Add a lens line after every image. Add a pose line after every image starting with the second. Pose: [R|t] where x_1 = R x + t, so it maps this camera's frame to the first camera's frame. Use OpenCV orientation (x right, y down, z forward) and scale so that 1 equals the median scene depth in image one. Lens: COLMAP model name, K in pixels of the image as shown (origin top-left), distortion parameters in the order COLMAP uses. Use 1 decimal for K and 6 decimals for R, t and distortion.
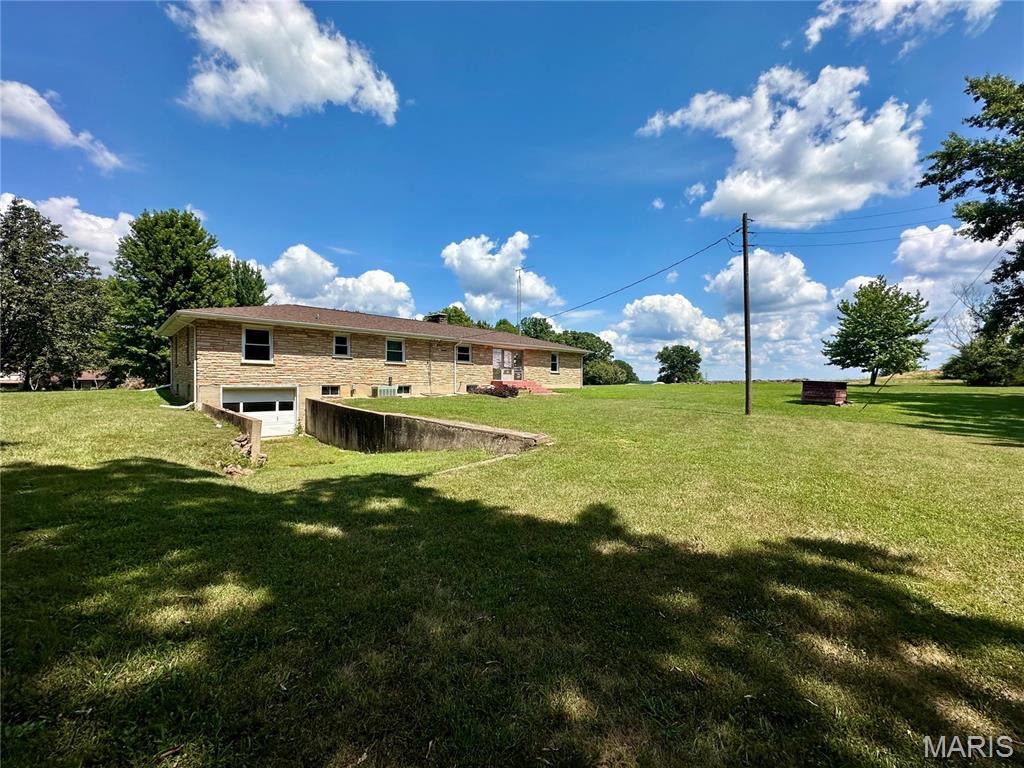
lens RADIAL K [[408.6, 0, 517.9], [0, 408.6, 385.3], [0, 0, 1]] dist [-0.004444, 0.001426]
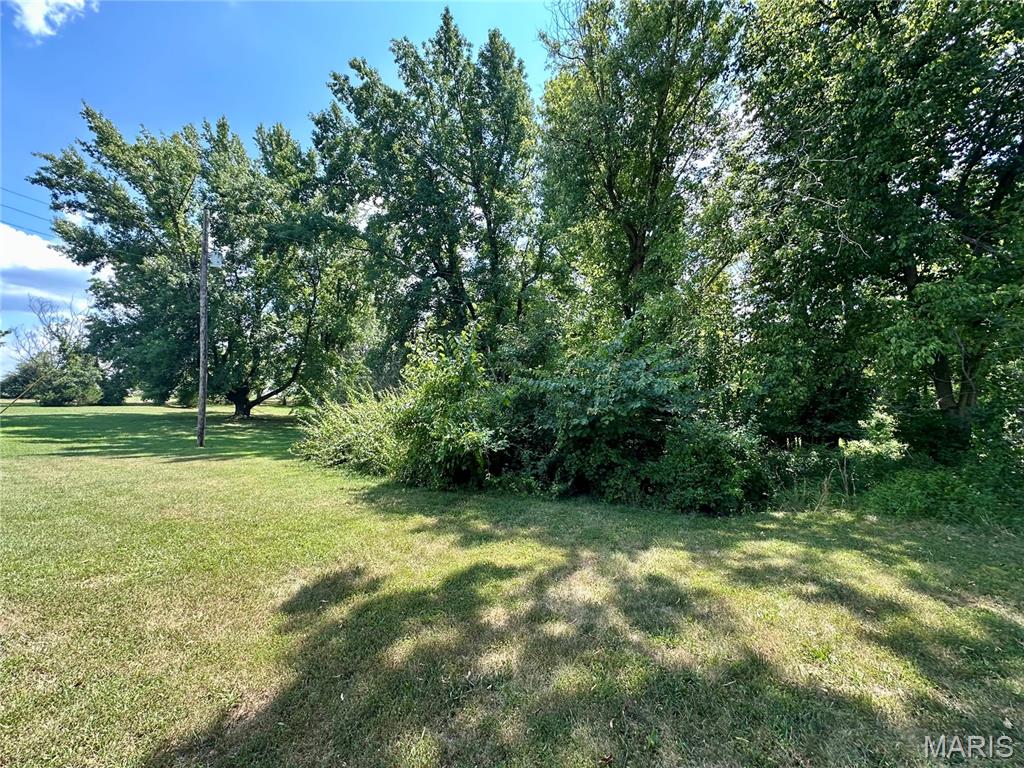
lens RADIAL K [[408.6, 0, 504.3], [0, 408.6, 381.6], [0, 0, 1]] dist [-0.004444, 0.001426]
pose [[-0.180486, 0.042965, 0.982639, -0.048296], [0.010219, 0.999073, -0.041807, -0.008318], [-0.983524, 0.002497, -0.180758, 0.156645]]
